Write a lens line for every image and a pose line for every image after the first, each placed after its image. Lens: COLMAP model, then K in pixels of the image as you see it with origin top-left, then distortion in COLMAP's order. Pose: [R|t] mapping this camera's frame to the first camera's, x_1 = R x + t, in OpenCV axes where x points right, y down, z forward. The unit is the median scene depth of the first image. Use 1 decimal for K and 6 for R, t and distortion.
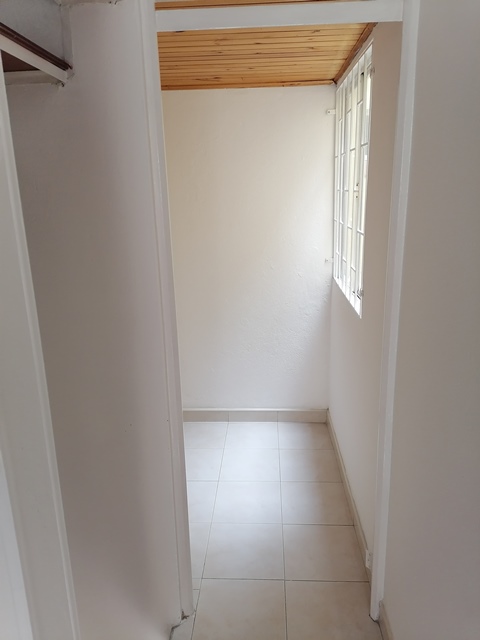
lens RADIAL K [[479.8, 0, 240.0], [0, 479.8, 320.0], [0, 0, 1]] dist [0.061193, -0.060545]
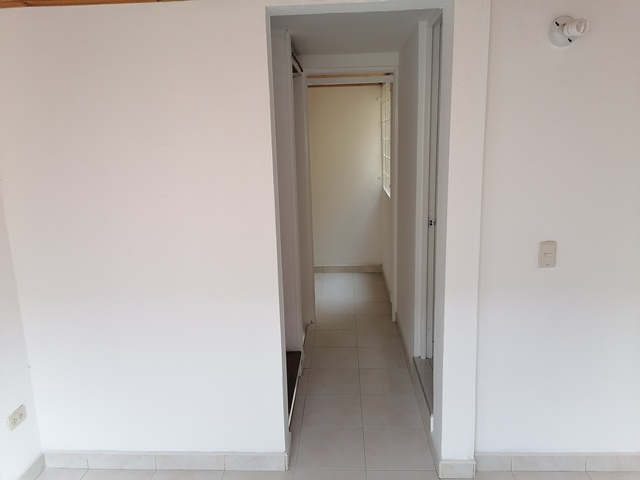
lens RADIAL K [[479.8, 0, 320.0], [0, 479.8, 240.0], [0, 0, 1]] dist [0.061193, -0.060545]
pose [[0.999962, -0.003053, 0.008185, -0.059557], [0.003486, 0.998565, -0.053444, 0.217526], [-0.008010, 0.053471, 0.998537, -0.829170]]
